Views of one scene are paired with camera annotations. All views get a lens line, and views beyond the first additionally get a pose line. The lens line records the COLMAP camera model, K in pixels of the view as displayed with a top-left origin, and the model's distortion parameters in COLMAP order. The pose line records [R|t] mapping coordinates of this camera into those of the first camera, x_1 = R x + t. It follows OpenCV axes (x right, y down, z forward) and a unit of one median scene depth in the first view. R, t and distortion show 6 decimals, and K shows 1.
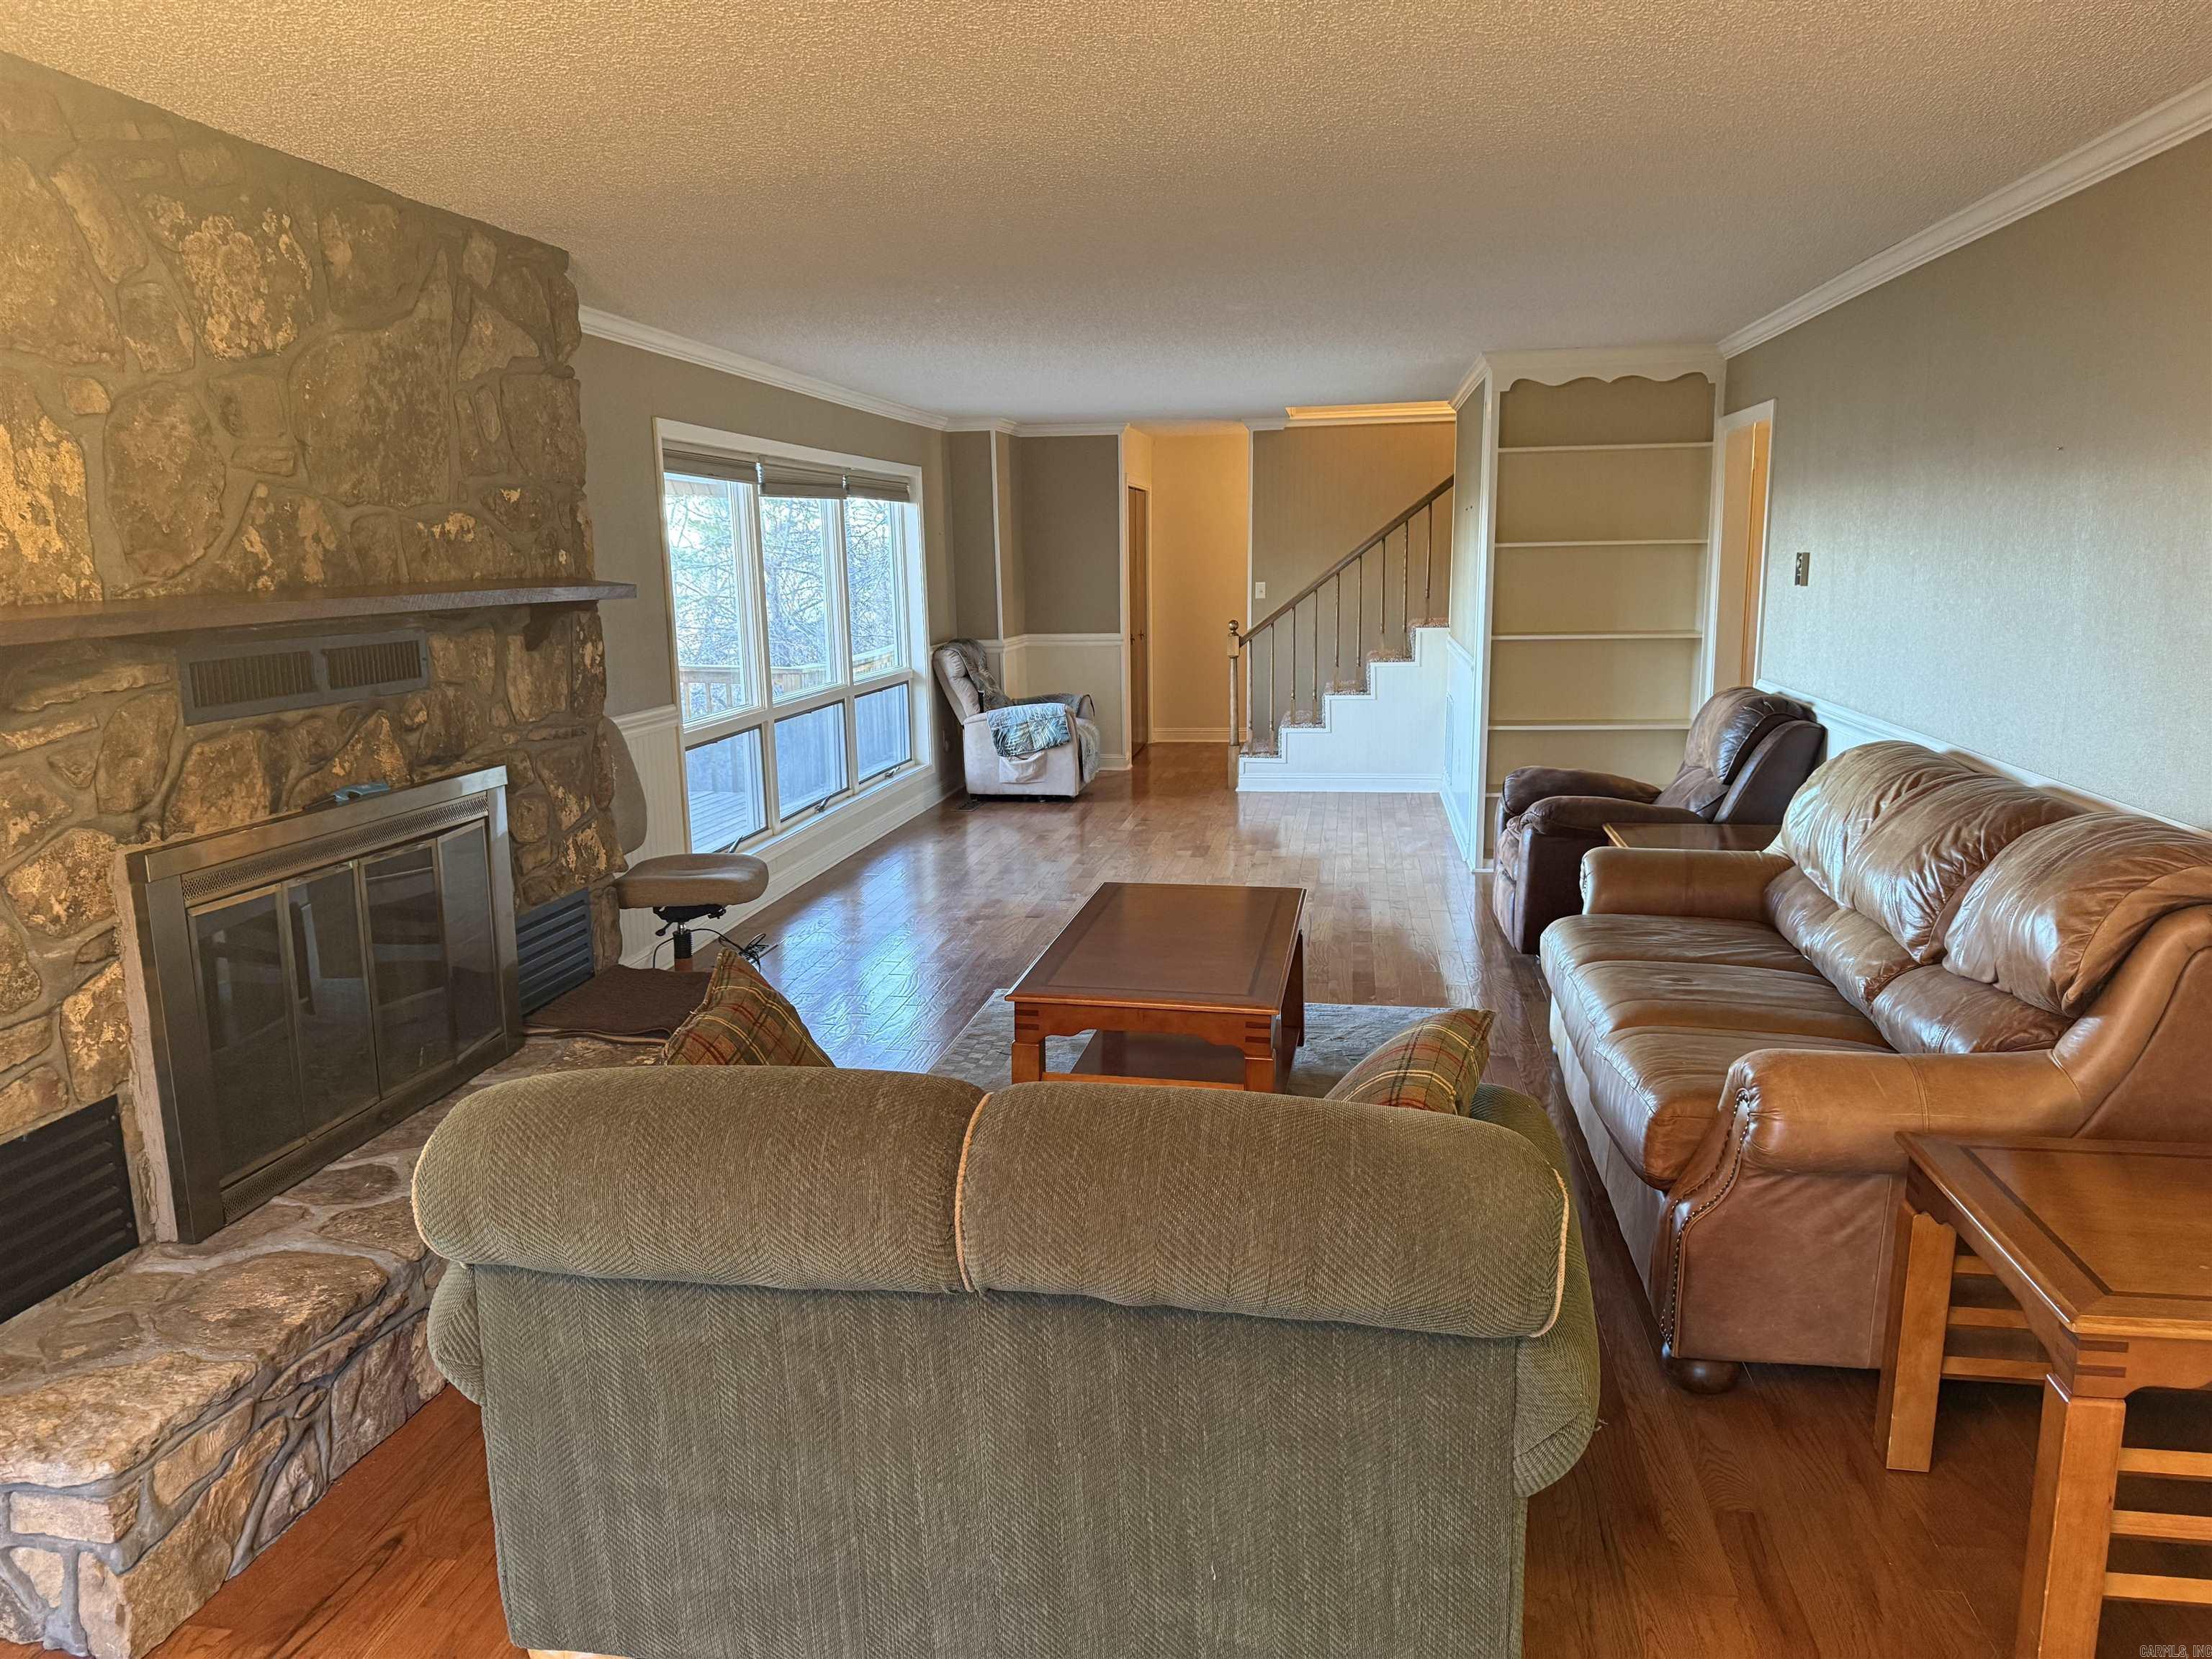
lens RADIAL K [[1570.7, 0, 1106.0], [0, 1570.7, 829.5], [0, 0, 1]] dist [0.014393, -0.003804]
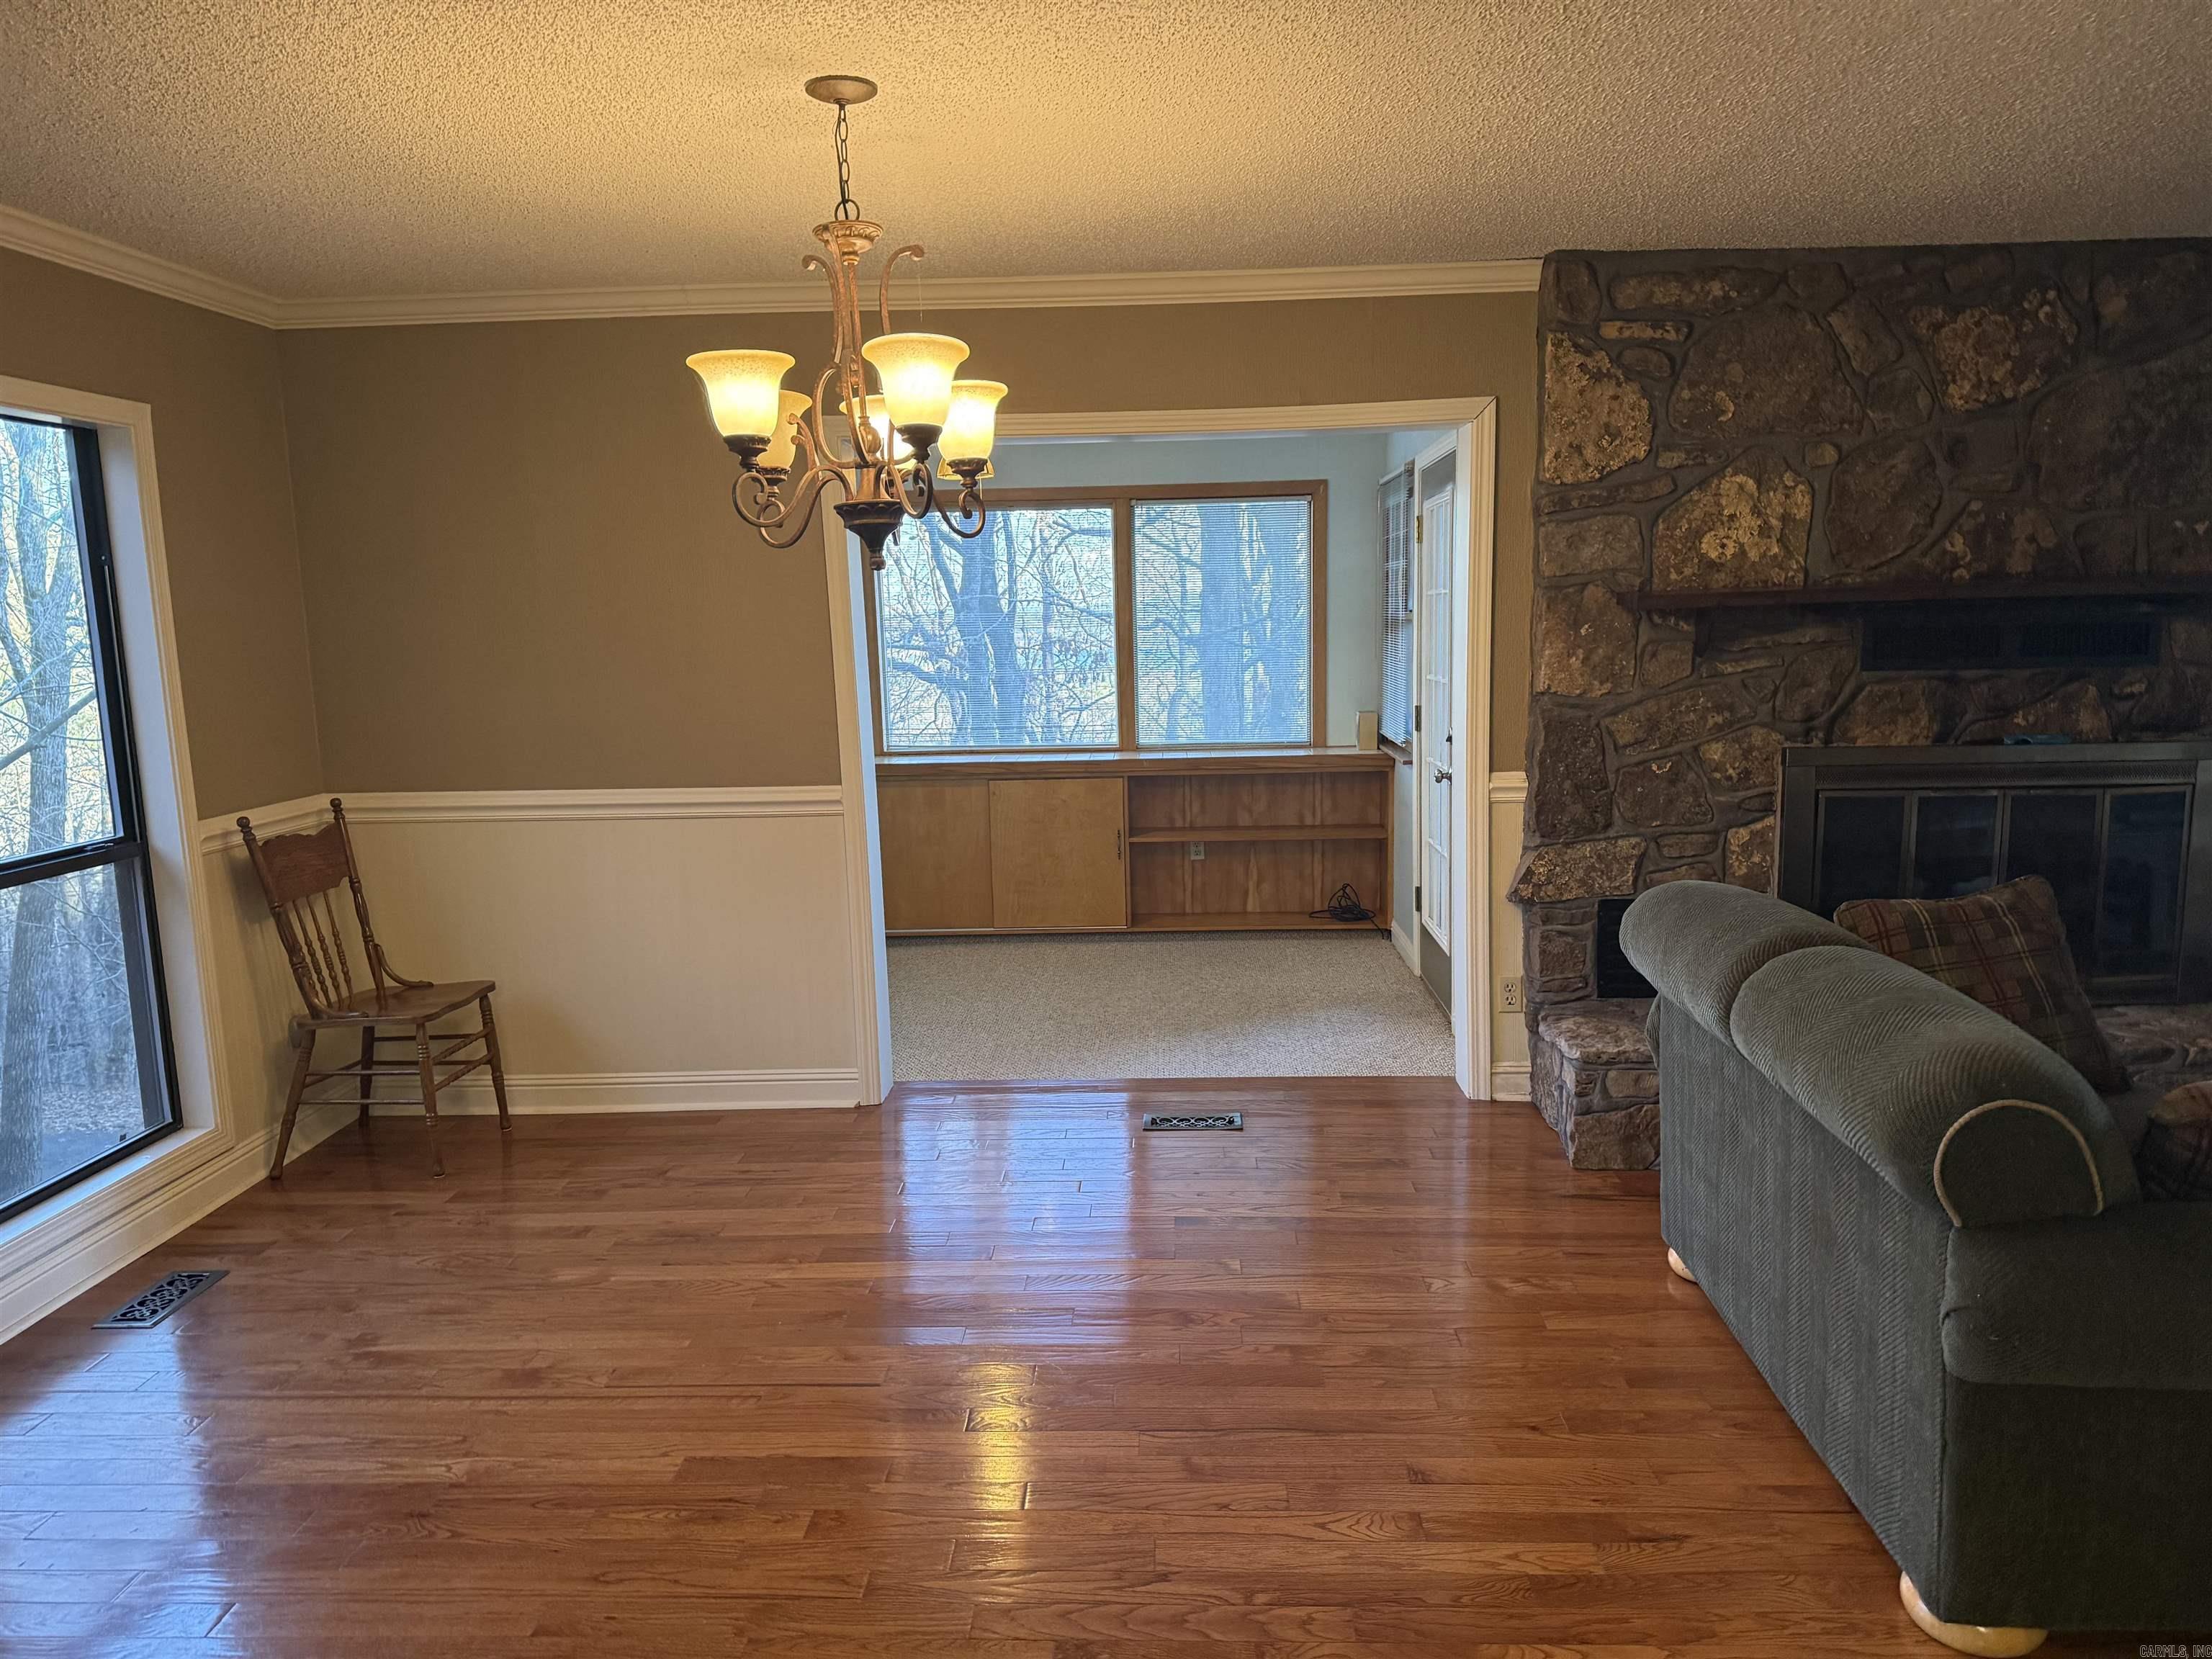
lens RADIAL K [[1570.7, 0, 1106.0], [0, 1570.7, 829.5], [0, 0, 1]] dist [0.014393, -0.003804]
pose [[0.119626, 0.153839, -0.980828, 0.684584], [-0.156632, 0.978474, 0.134366, -0.007445], [0.980386, 0.137556, 0.141147, 0.107830]]
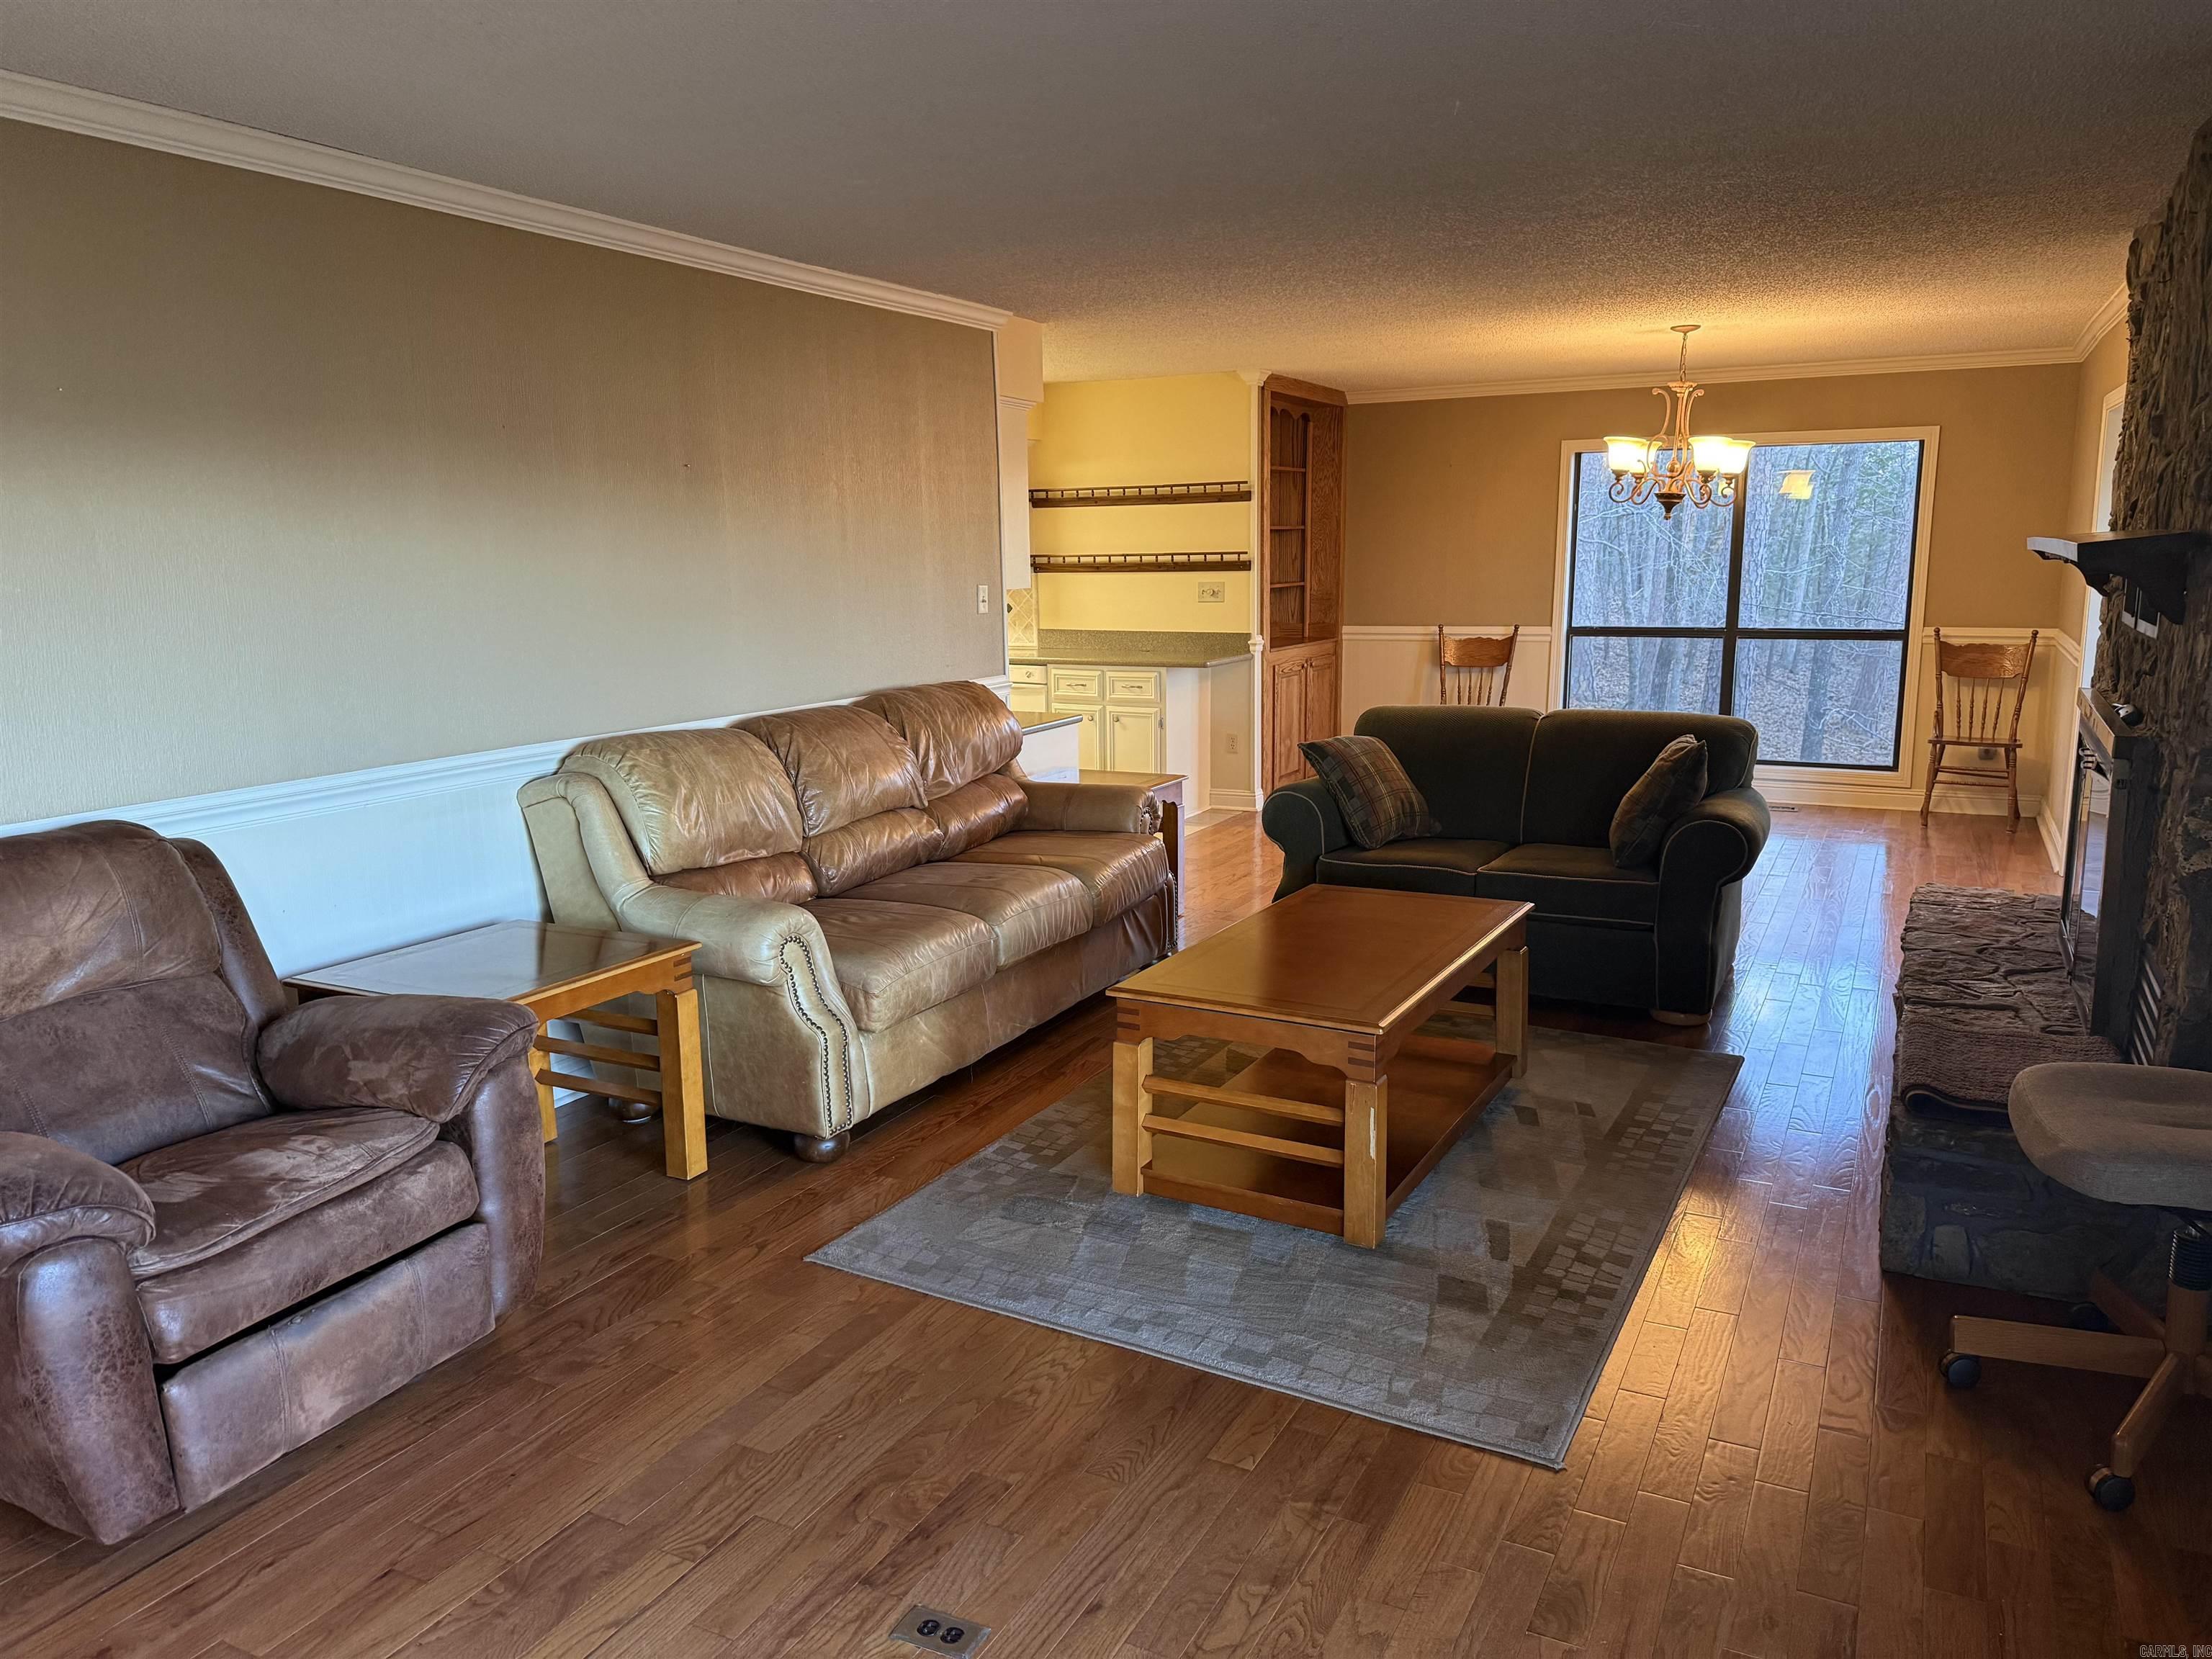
lens RADIAL K [[1491.3, 0, 1120.1], [0, 1491.3, 831.6], [0, 0, 1]] dist [0.101568, -0.161781]
pose [[-0.946641, -0.028881, 0.320992, -0.127403], [0.088893, 0.933944, 0.346188, -0.364579], [-0.309787, 0.356250, -0.881543, 2.131853]]
